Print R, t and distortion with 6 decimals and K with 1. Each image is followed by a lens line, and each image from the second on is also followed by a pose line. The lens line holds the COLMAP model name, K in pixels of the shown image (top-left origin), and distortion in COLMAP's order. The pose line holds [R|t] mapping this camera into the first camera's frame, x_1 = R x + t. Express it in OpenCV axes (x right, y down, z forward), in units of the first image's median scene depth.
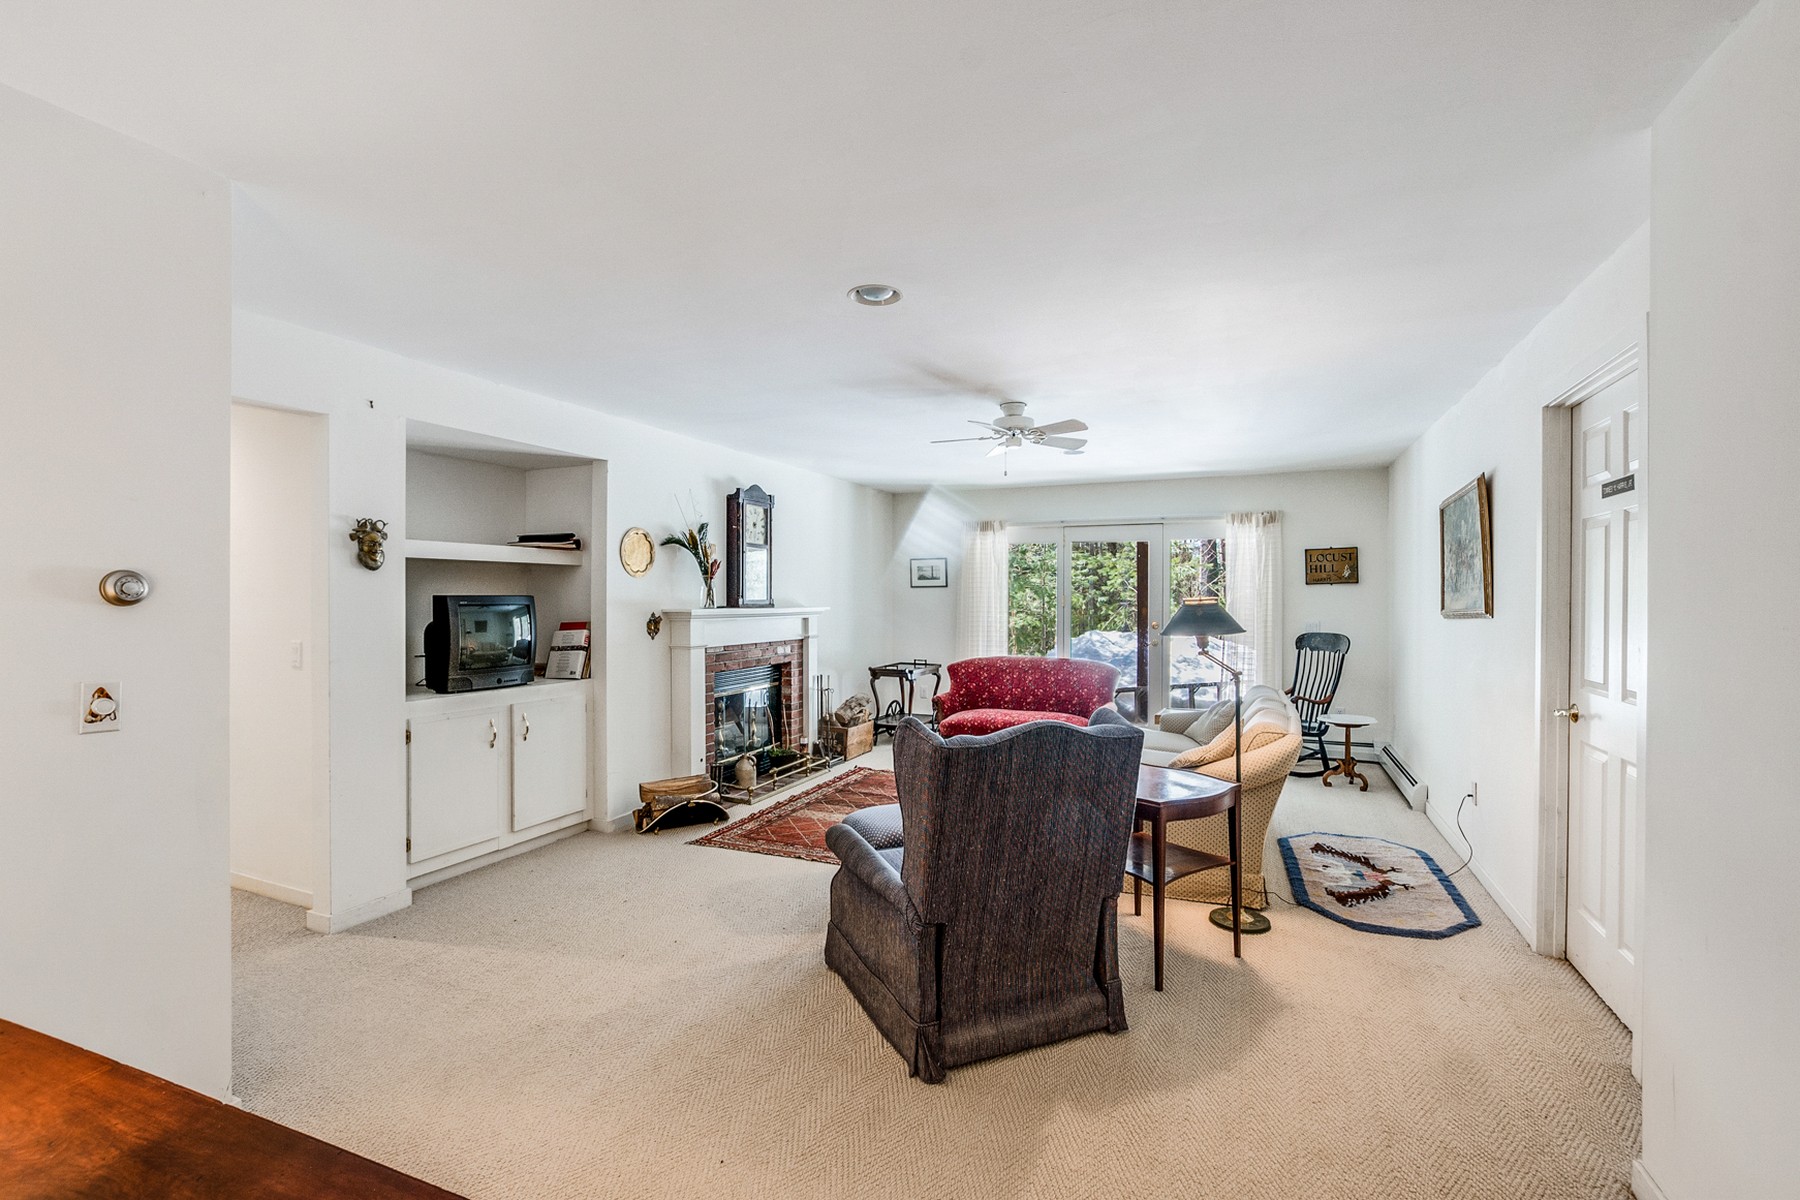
lens RADIAL K [[810.8, 0, 897.8], [0, 810.8, 600.9], [0, 0, 1]] dist [-0.015755, 0.003148]
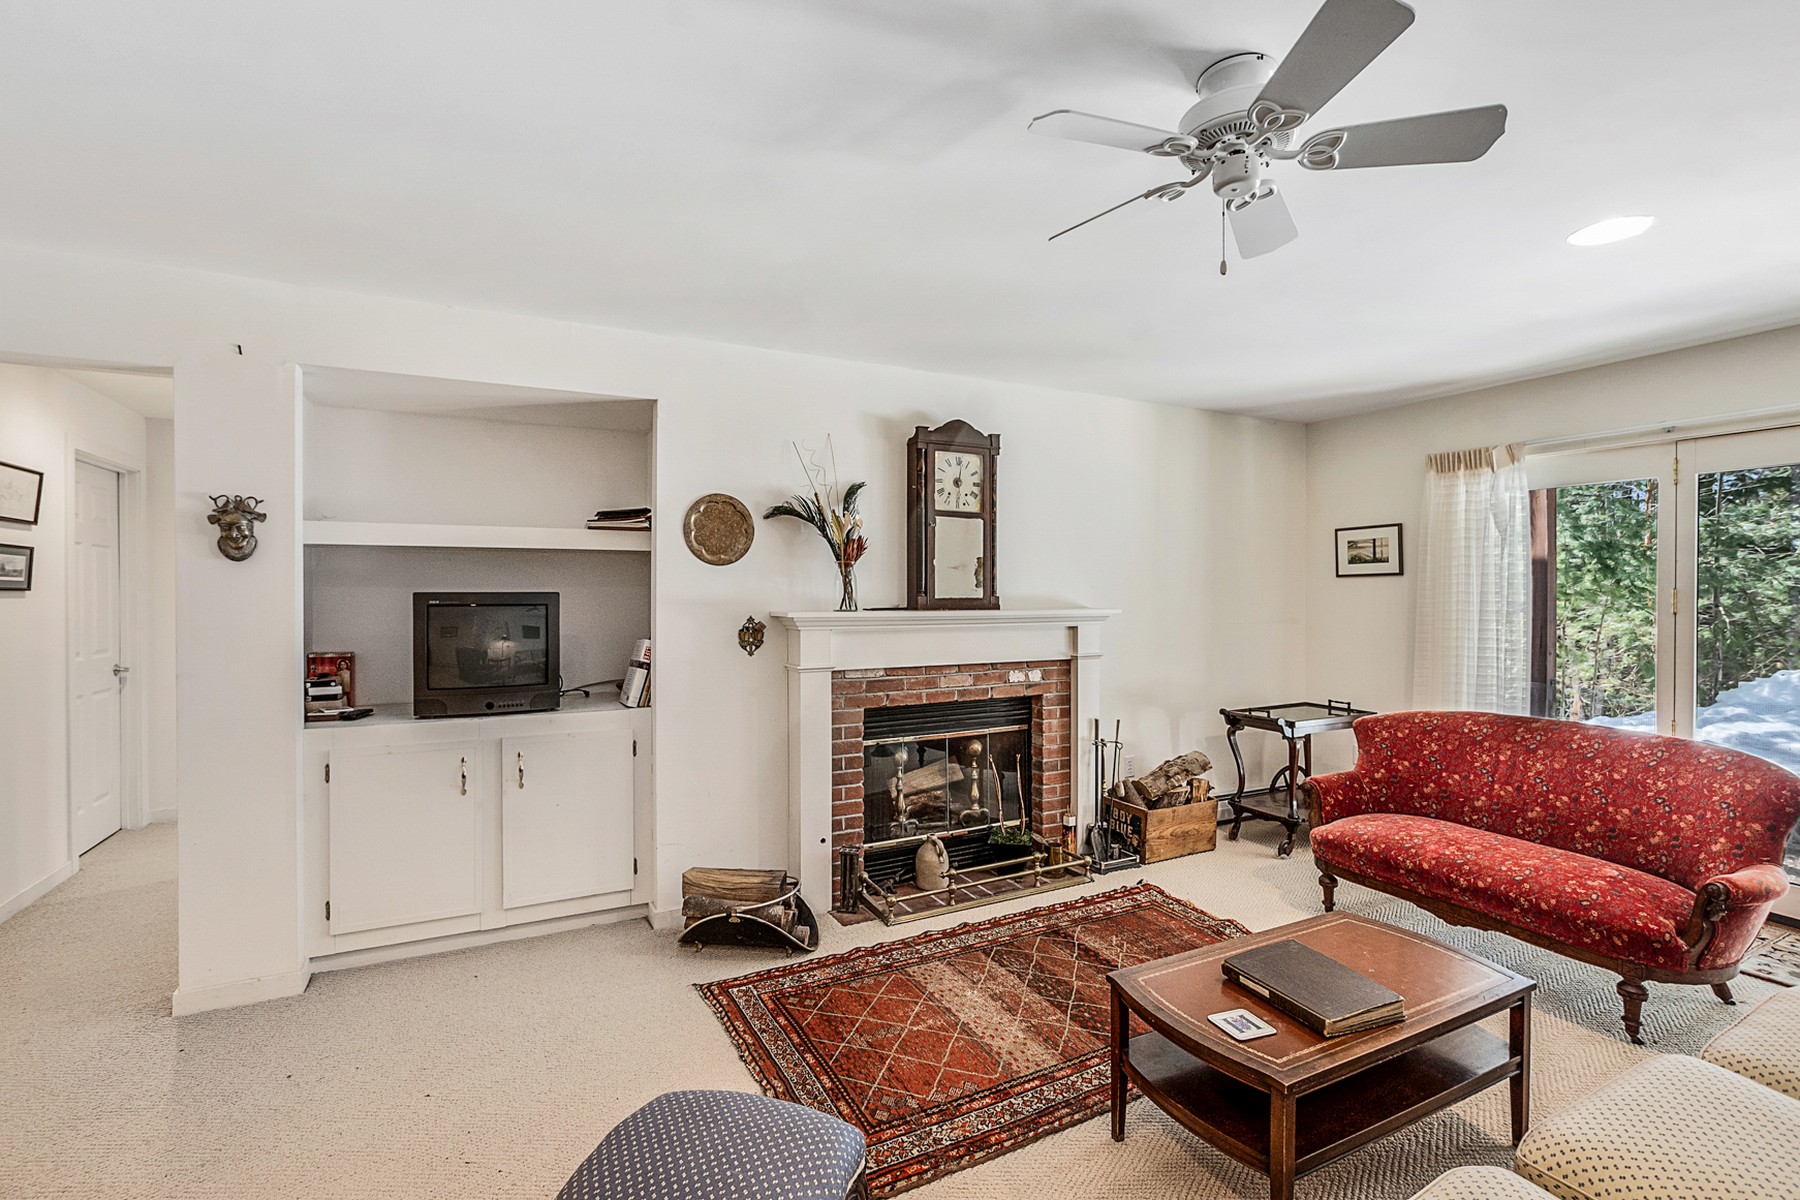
lens RADIAL K [[810.8, 0, 905.5], [0, 810.8, 594.0], [0, 0, 1]] dist [-0.015755, 0.003148]
pose [[0.773020, 0.002473, -0.634377, 0.197347], [-0.002599, 0.999996, 0.000731, -0.004687], [0.634377, 0.001083, 0.773023, 0.460425]]
